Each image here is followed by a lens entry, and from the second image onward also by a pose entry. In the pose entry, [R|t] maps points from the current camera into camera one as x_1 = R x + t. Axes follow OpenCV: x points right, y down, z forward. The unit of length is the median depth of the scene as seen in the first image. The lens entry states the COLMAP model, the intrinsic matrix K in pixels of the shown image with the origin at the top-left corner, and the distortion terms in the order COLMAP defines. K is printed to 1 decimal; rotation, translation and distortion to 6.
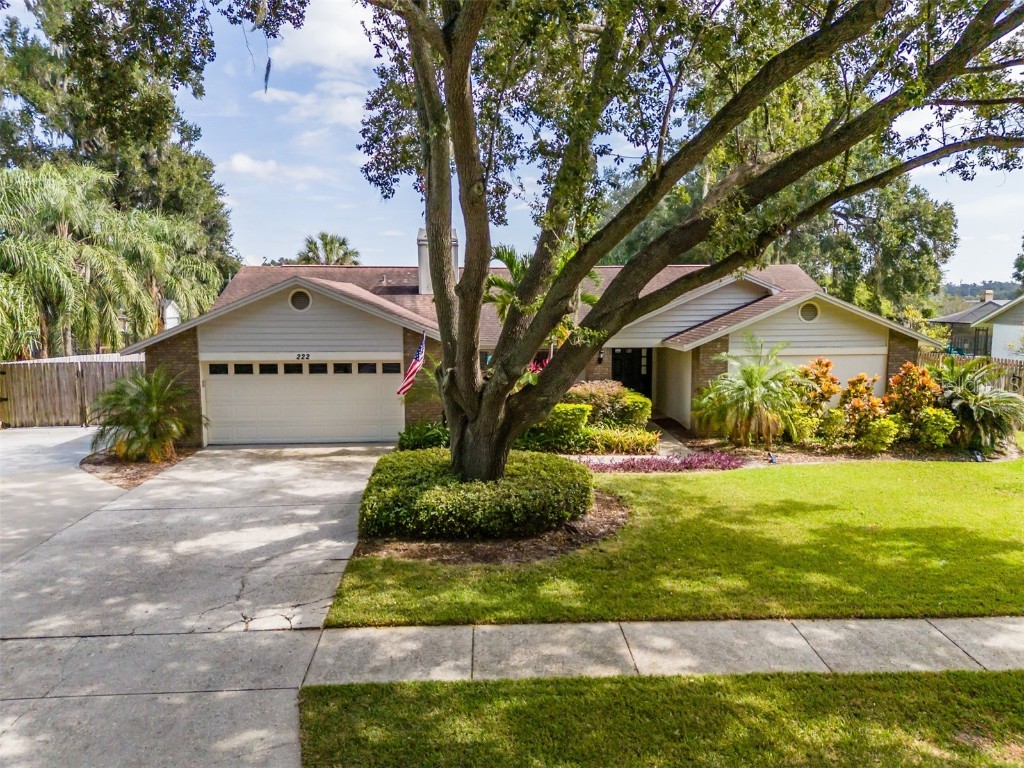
lens RADIAL K [[749.8, 0, 512.0], [0, 749.8, 384.0], [0, 0, 1]] dist [0.074895, -0.078971]
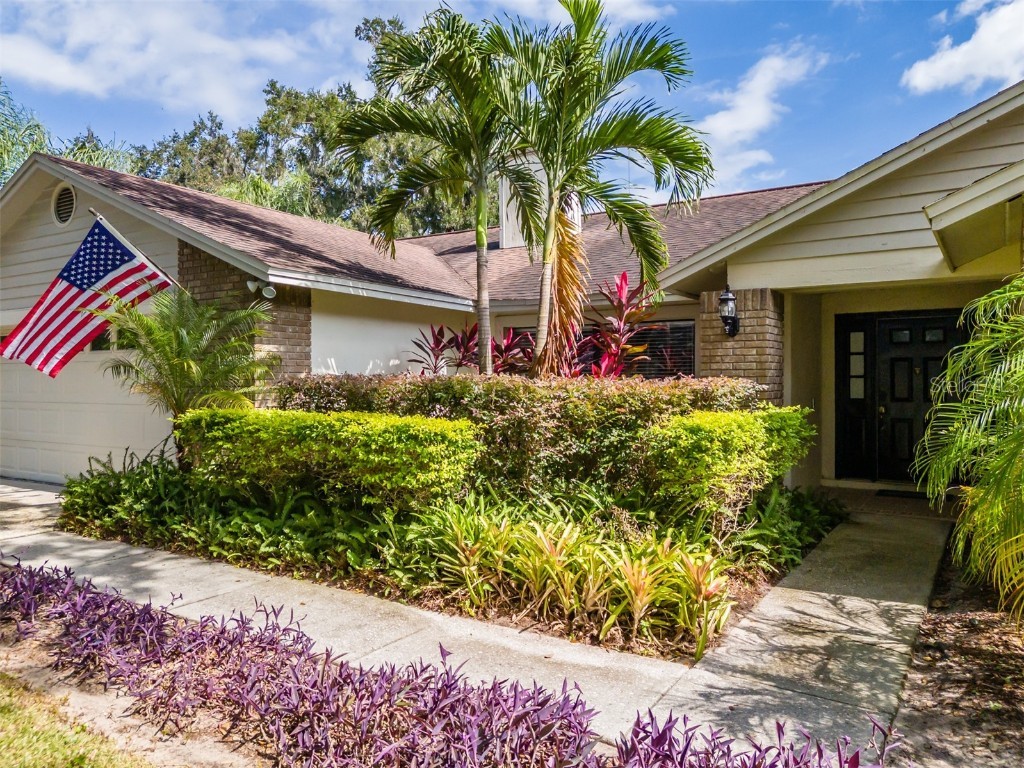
lens RADIAL K [[749.8, 0, 512.0], [0, 749.8, 384.0], [0, 0, 1]] dist [0.074895, -0.078971]
pose [[0.818898, 0.003497, -0.573929, 0.277165], [-0.066592, 0.993807, -0.088959, 0.037657], [0.570063, 0.111068, 0.814059, 0.788444]]
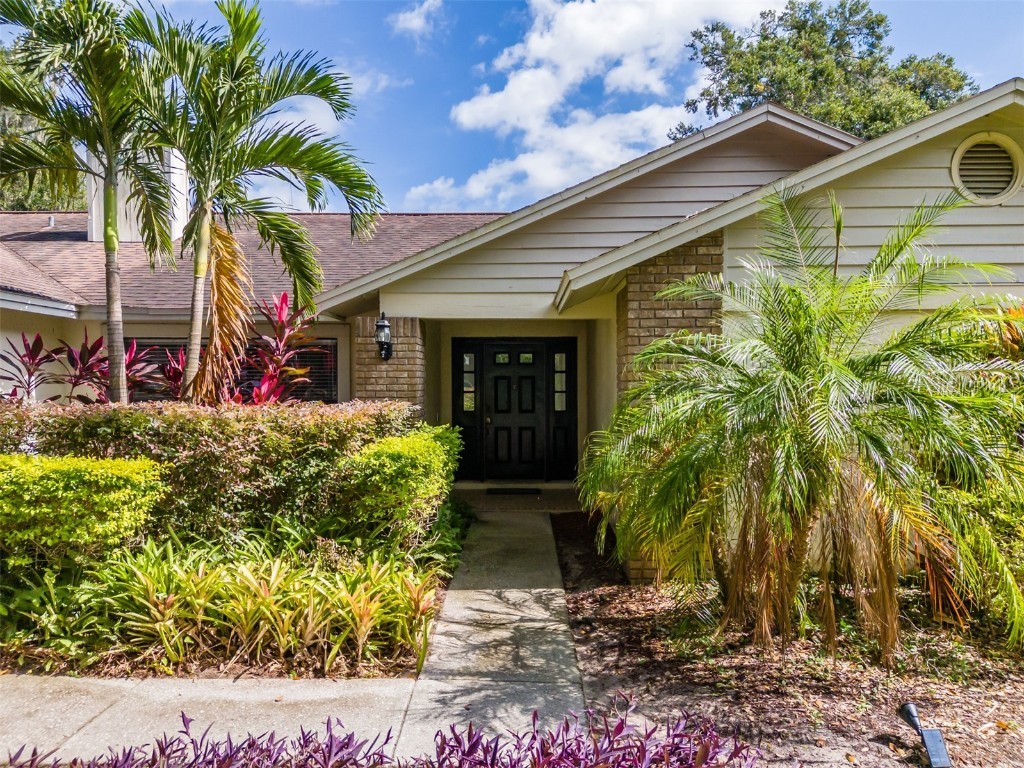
lens RADIAL K [[749.8, 0, 512.0], [0, 749.8, 384.0], [0, 0, 1]] dist [0.074895, -0.078971]
pose [[0.998308, 0.003140, -0.058070, 0.239098], [-0.009553, 0.993831, -0.110490, 0.029238], [0.057365, 0.110858, 0.992179, 0.758498]]
